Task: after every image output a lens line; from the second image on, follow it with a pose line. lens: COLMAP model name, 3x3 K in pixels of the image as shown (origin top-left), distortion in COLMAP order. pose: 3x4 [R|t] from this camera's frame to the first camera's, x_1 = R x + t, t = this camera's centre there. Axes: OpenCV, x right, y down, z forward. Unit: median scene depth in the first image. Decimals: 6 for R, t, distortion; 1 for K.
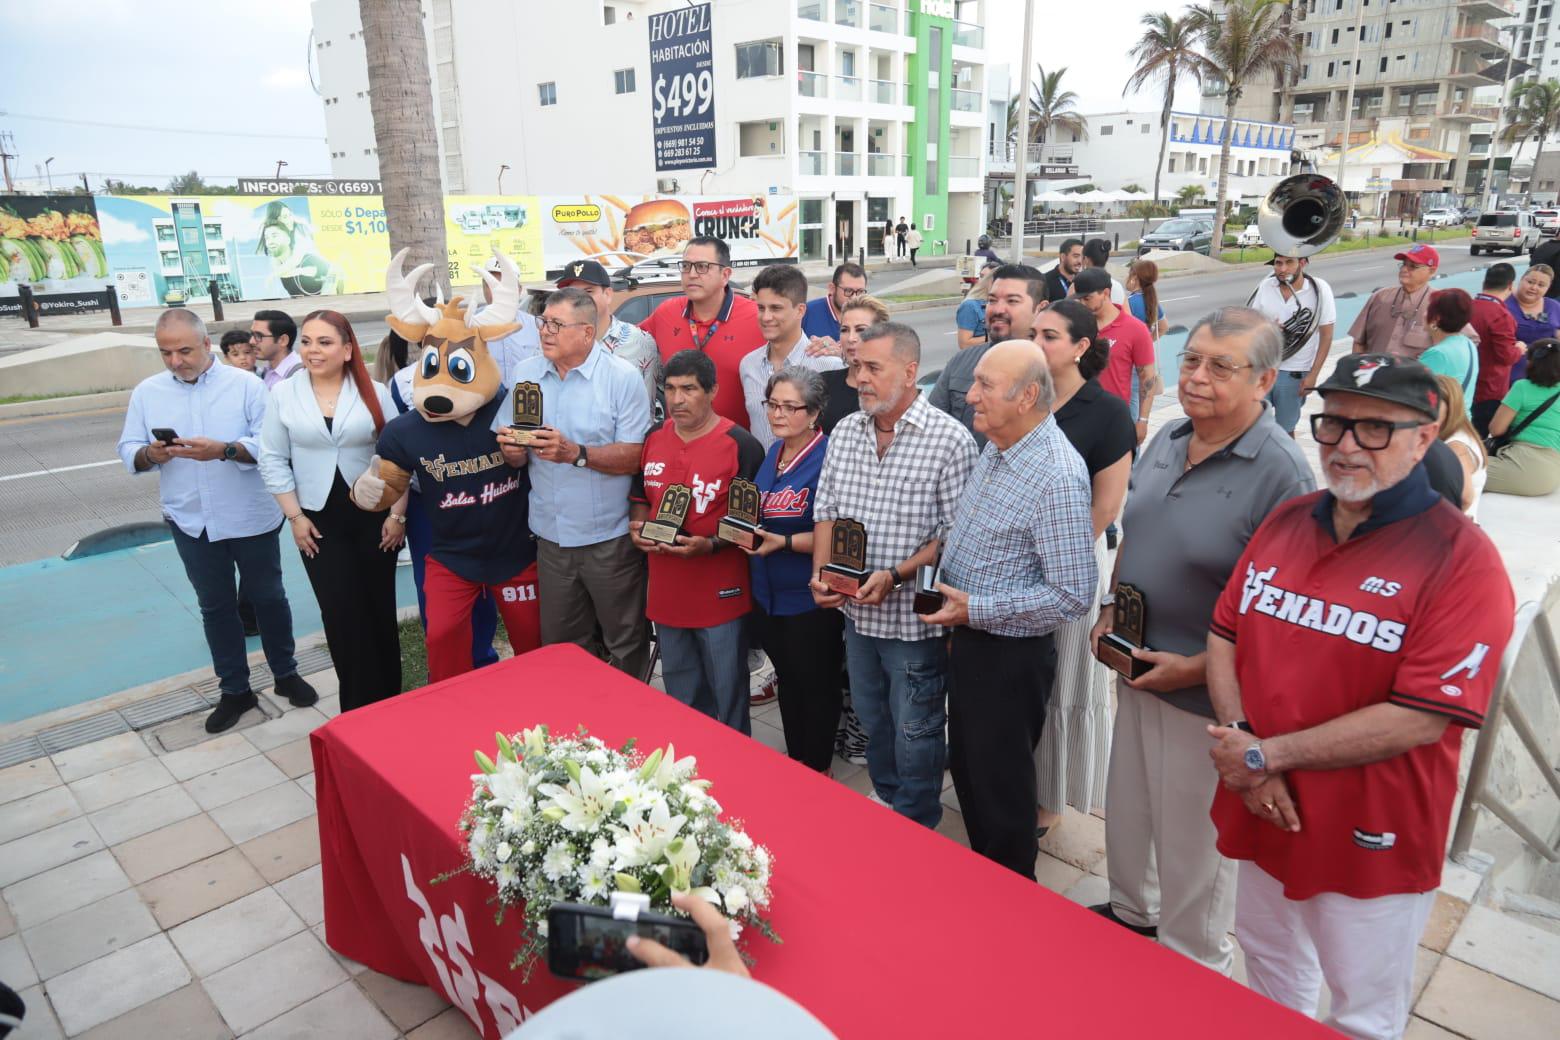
lens RADIAL K [[1032.6, 0, 785.8], [0, 1032.6, 523.3], [0, 0, 1]] dist [-0.003274, 0.002687]
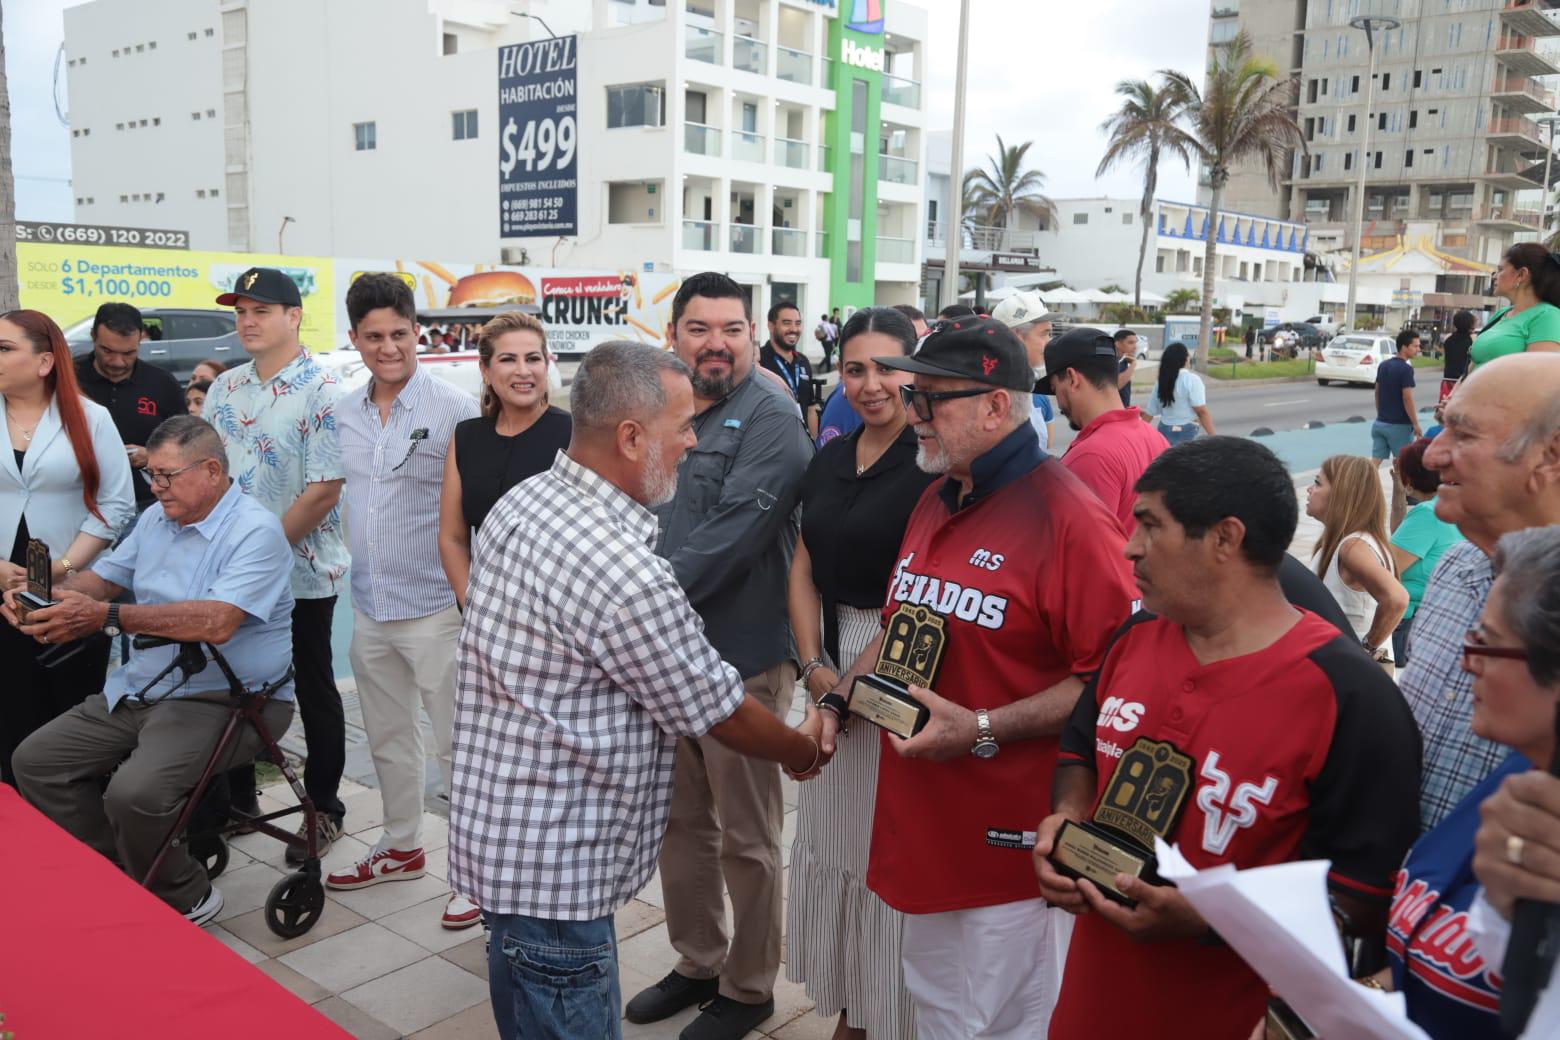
lens RADIAL K [[1354.2, 0, 785.0], [0, 1354.2, 531.1], [0, 0, 1]] dist [-0.002241, 0.003225]
pose [[0.996706, 0.028374, 0.075979, 0.016869], [-0.018409, 0.991504, -0.128769, 0.004141], [-0.078987, 0.126947, 0.988760, 0.006862]]
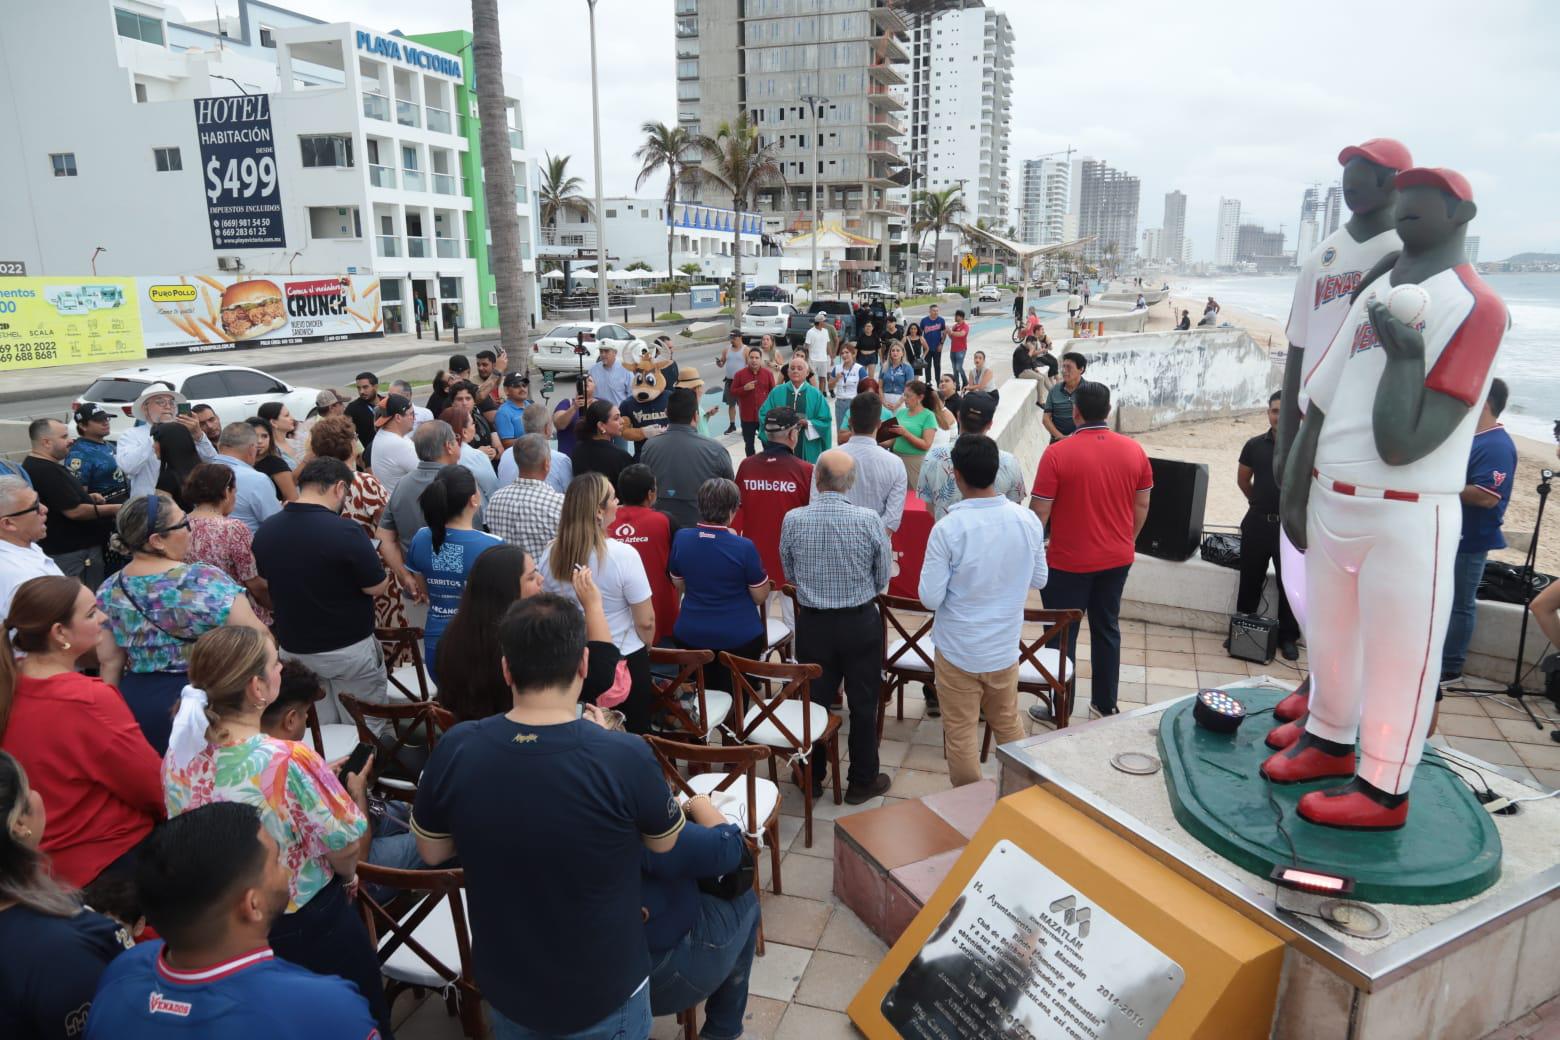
lens RADIAL K [[1032.6, 0, 785.8], [0, 1032.6, 523.3], [0, 0, 1]] dist [-0.003274, 0.002687]
pose [[0.893705, -0.095580, 0.438356, -0.097191], [0.122914, 0.991823, -0.034334, 0.028776], [-0.431490, 0.084564, 0.898146, -0.127742]]
